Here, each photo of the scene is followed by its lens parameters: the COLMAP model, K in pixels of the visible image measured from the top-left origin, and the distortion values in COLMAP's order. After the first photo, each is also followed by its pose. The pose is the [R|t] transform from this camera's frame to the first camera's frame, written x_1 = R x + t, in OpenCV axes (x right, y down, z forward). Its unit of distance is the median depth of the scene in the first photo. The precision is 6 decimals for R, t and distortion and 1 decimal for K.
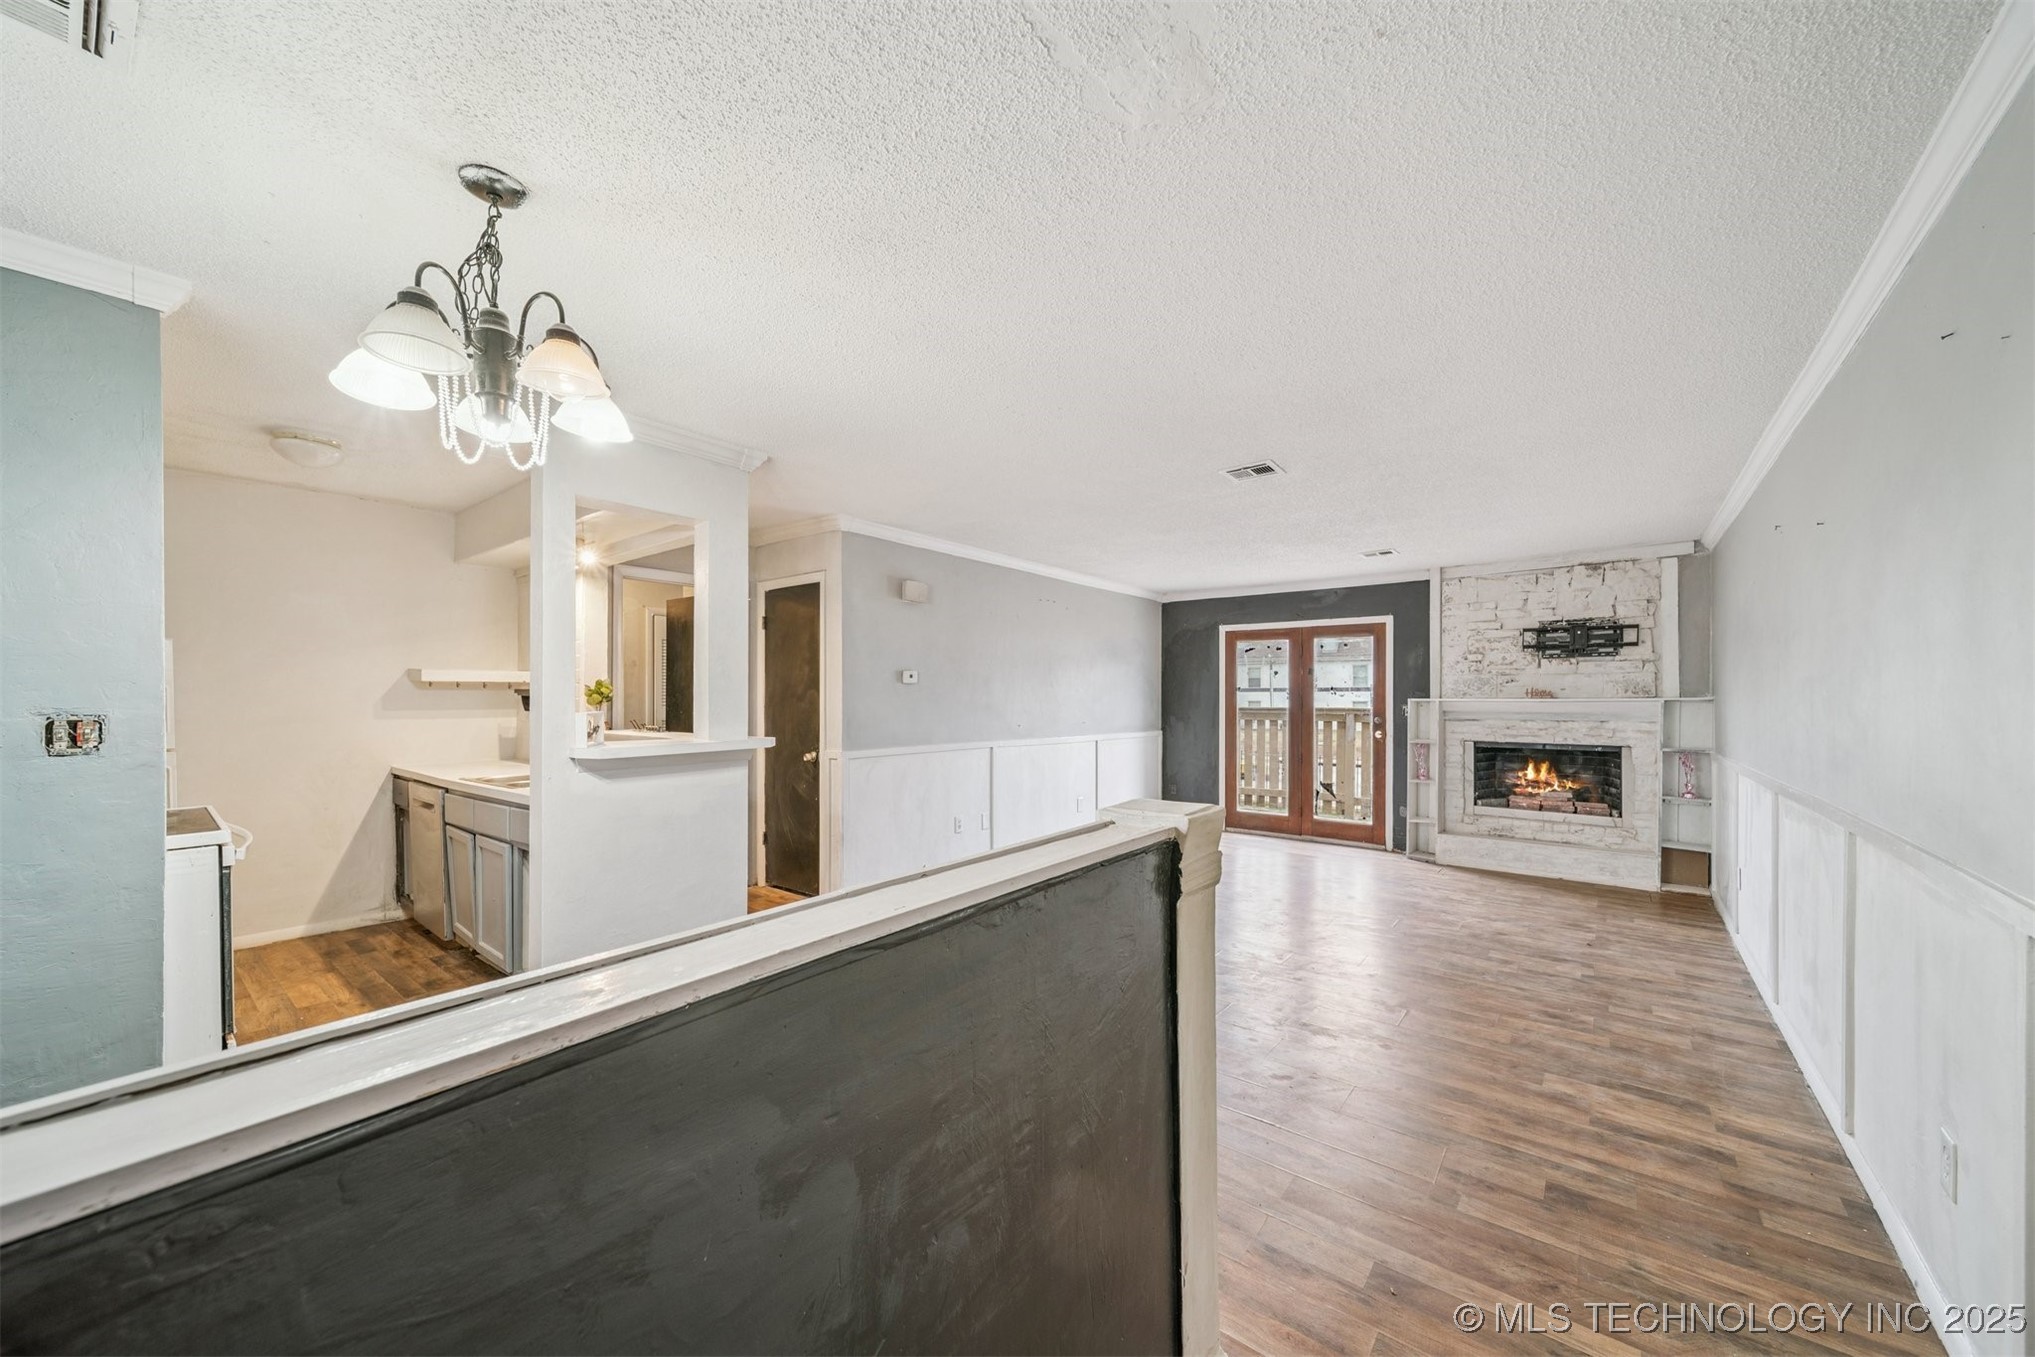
lens RADIAL K [[732.6, 0, 1006.0], [0, 732.6, 694.4], [0, 0, 1]] dist [0.001322, -0.000829]
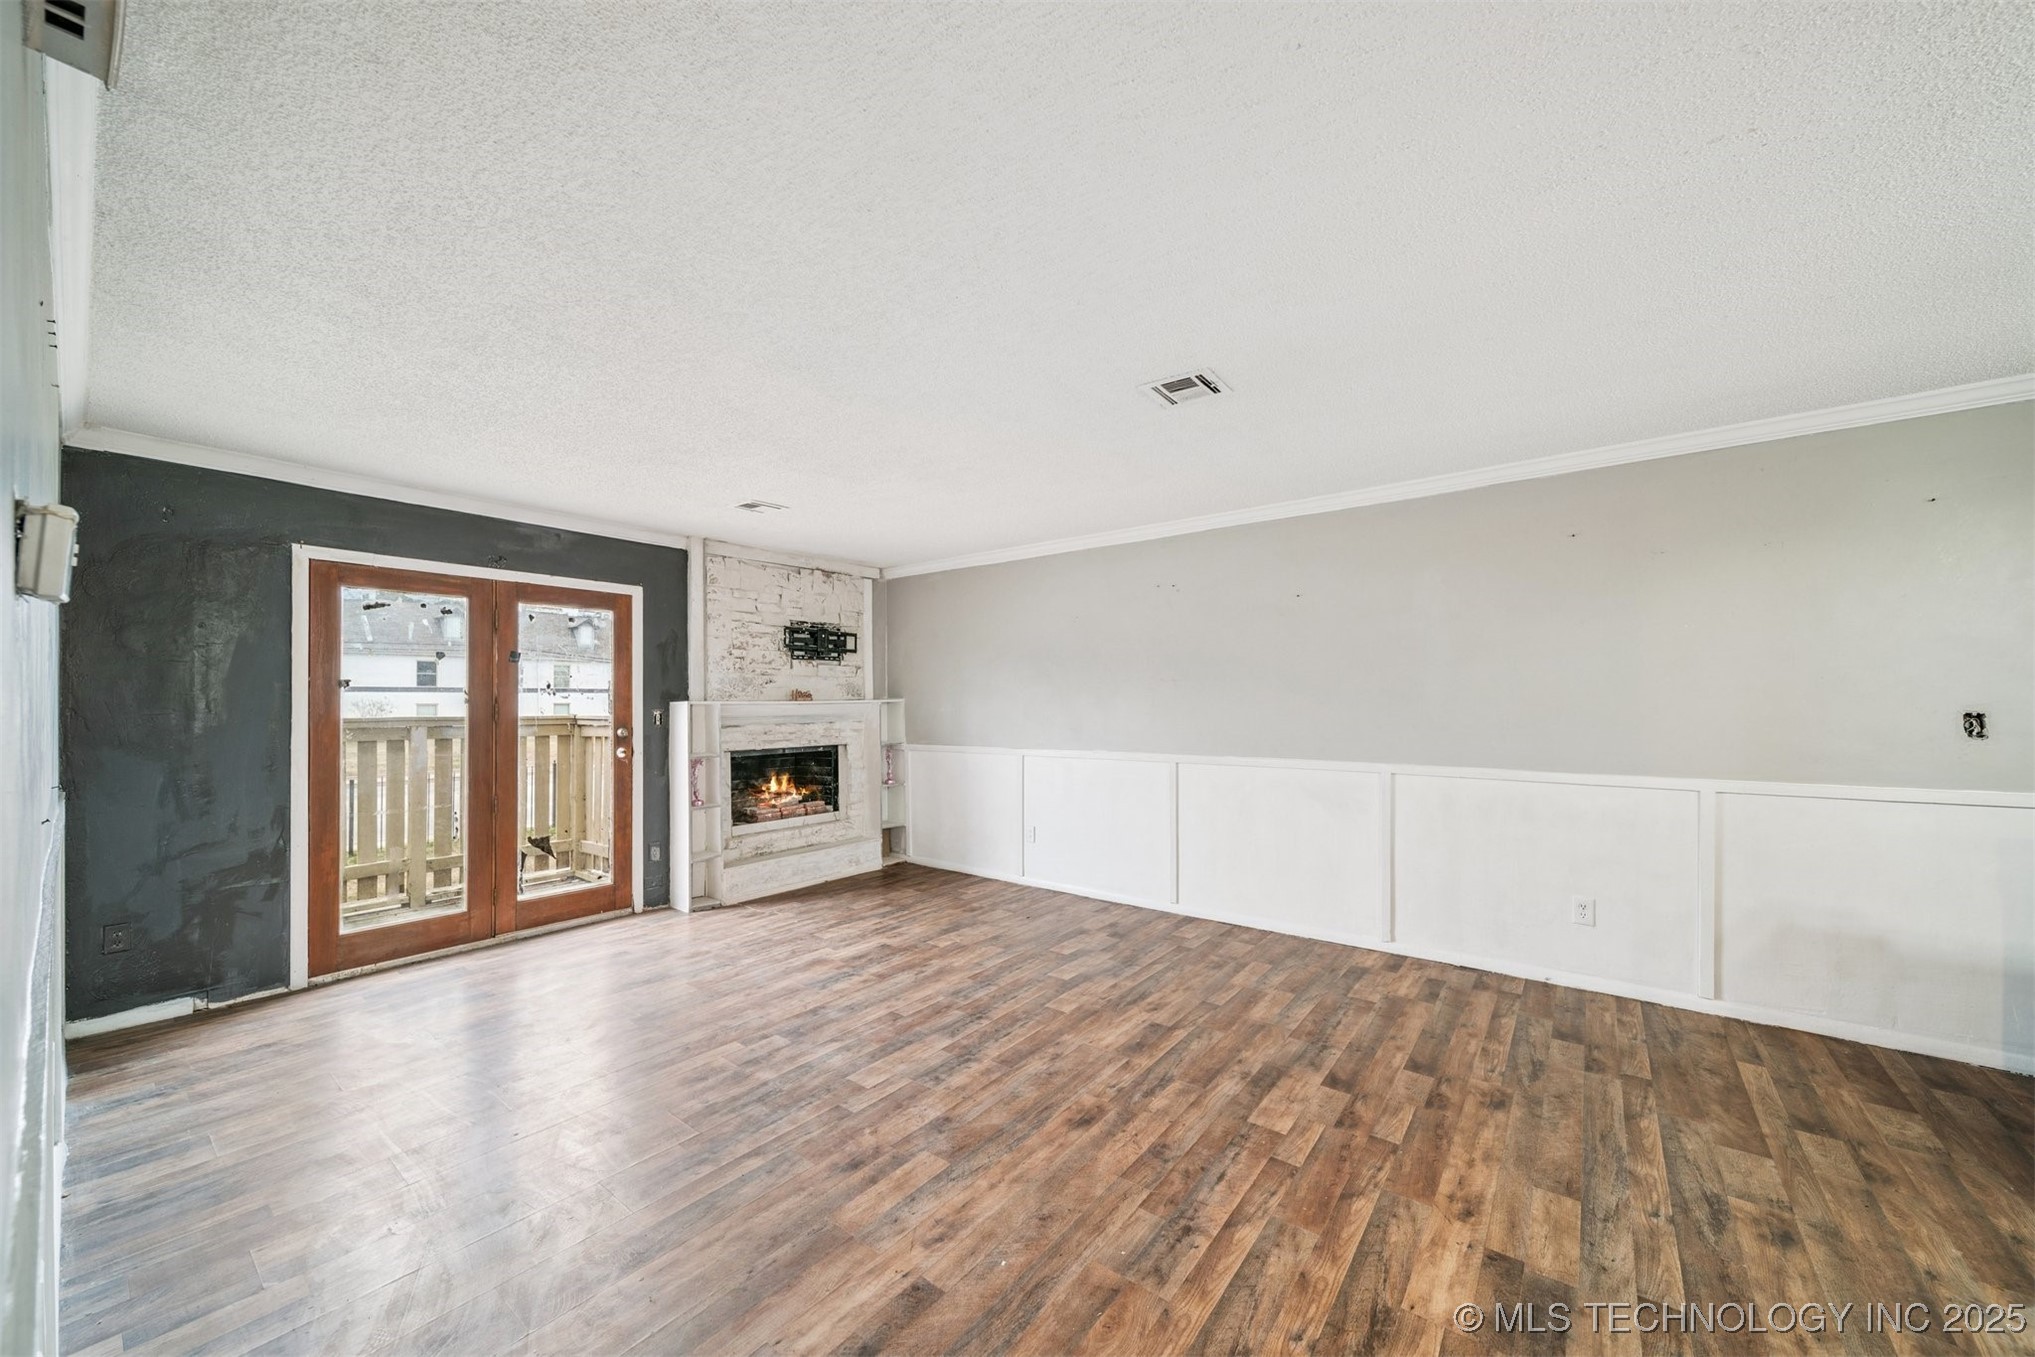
lens RADIAL K [[732.6, 0, 1017.9], [0, 732.6, 702.6], [0, 0, 1]] dist [0.001322, -0.000829]
pose [[-0.020915, -0.004018, 0.999773, -0.235908], [-0.002162, 0.999990, 0.003973, 0.003316], [-0.999779, -0.002079, -0.020924, 0.736812]]
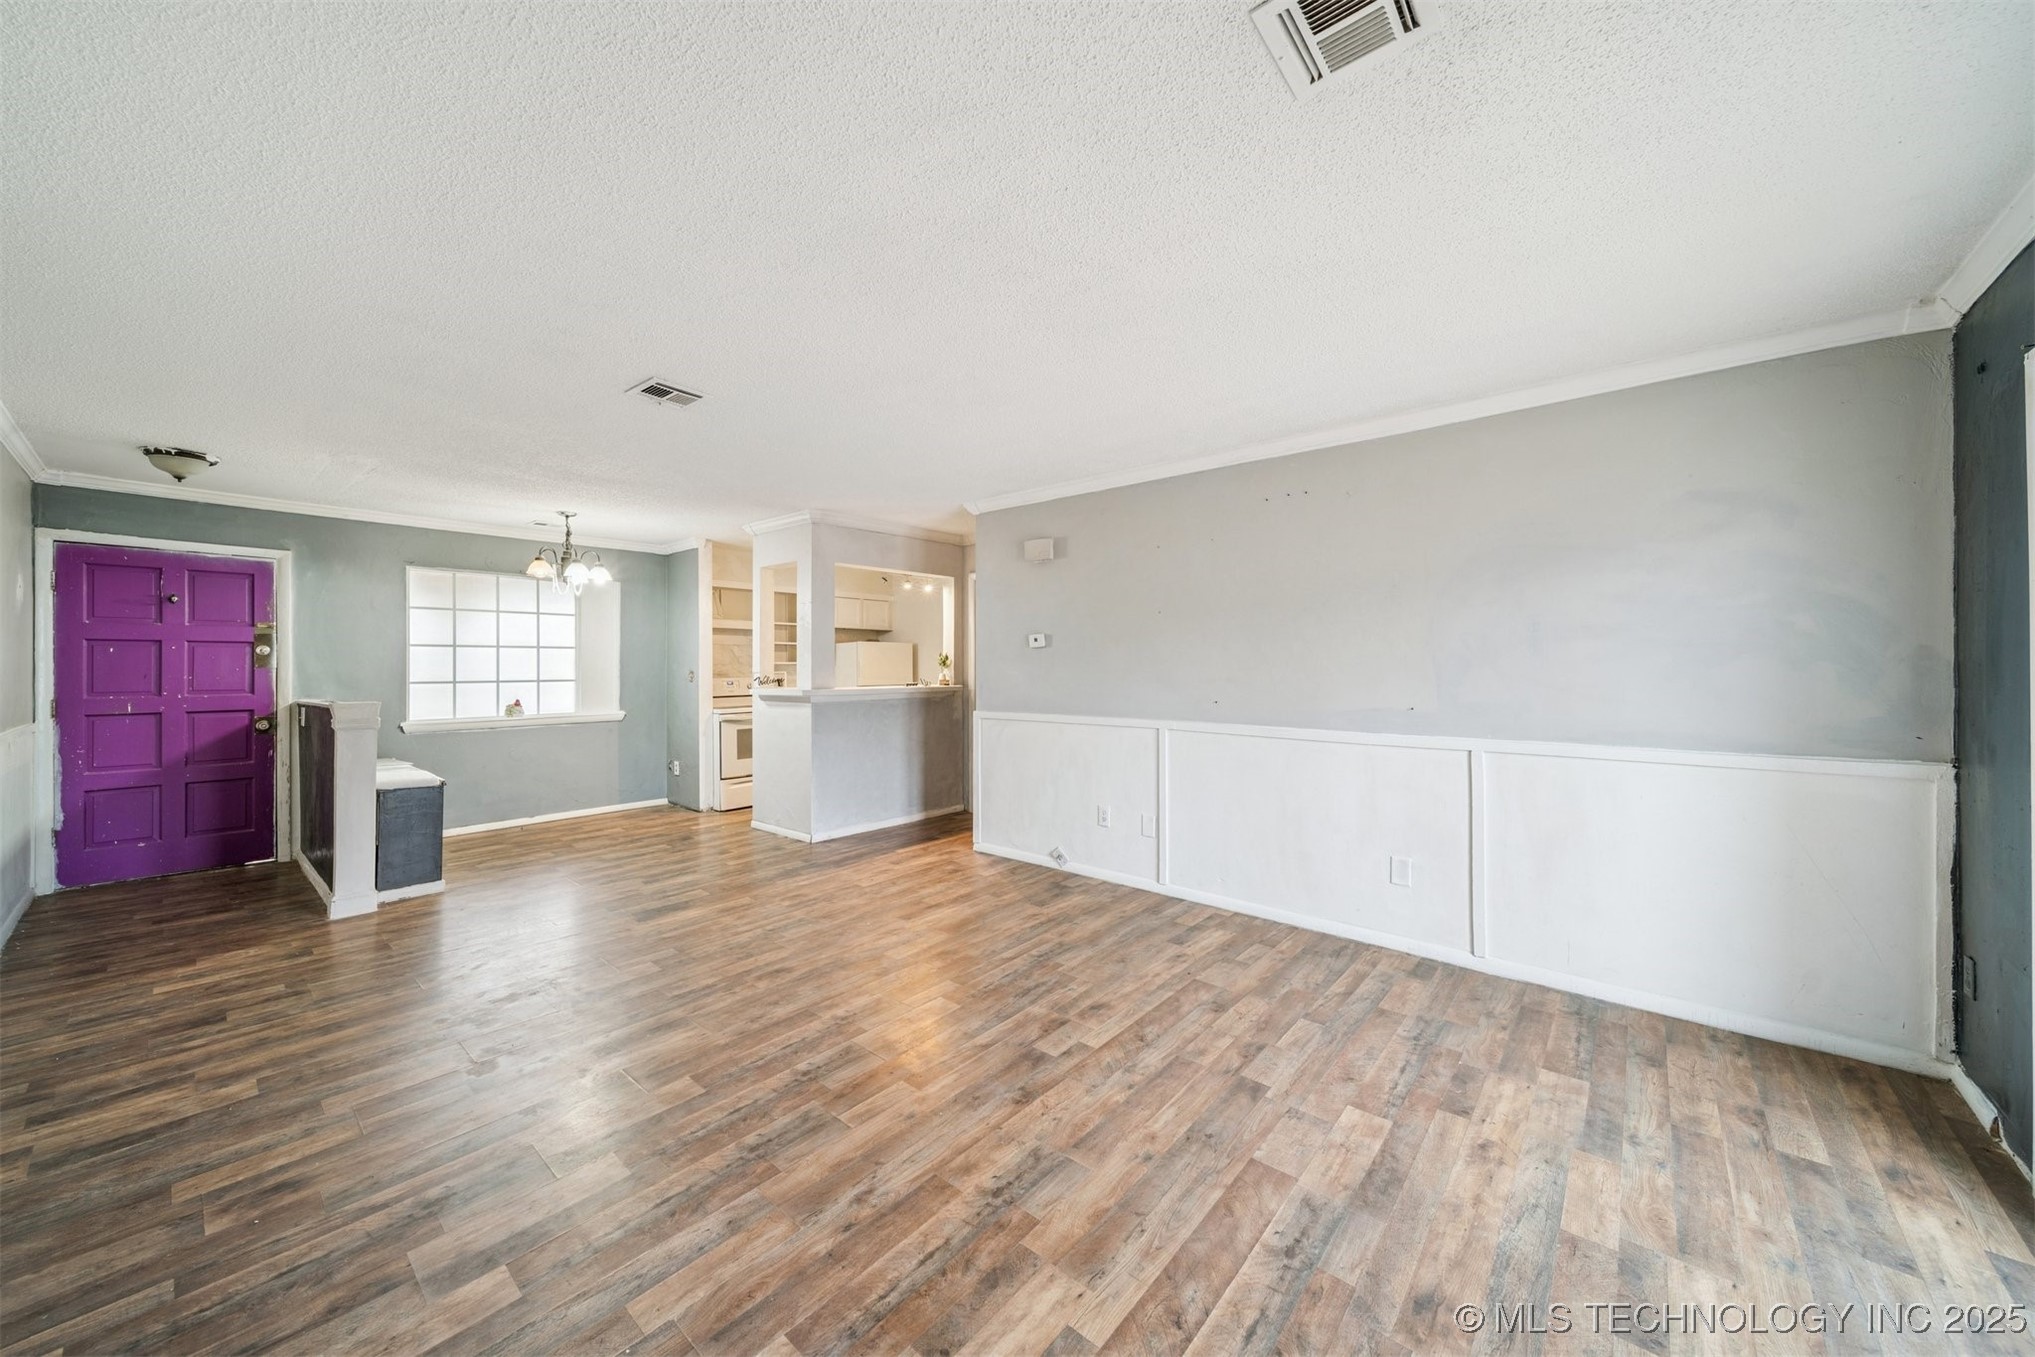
lens RADIAL K [[732.6, 0, 1007.3], [0, 732.6, 662.9], [0, 0, 1]] dist [0.001322, -0.000829]
pose [[-0.031931, -0.003850, -0.999483, 0.726665], [0.008201, 0.999958, -0.004114, 0.008191], [0.999456, -0.008328, -0.031898, 0.884116]]
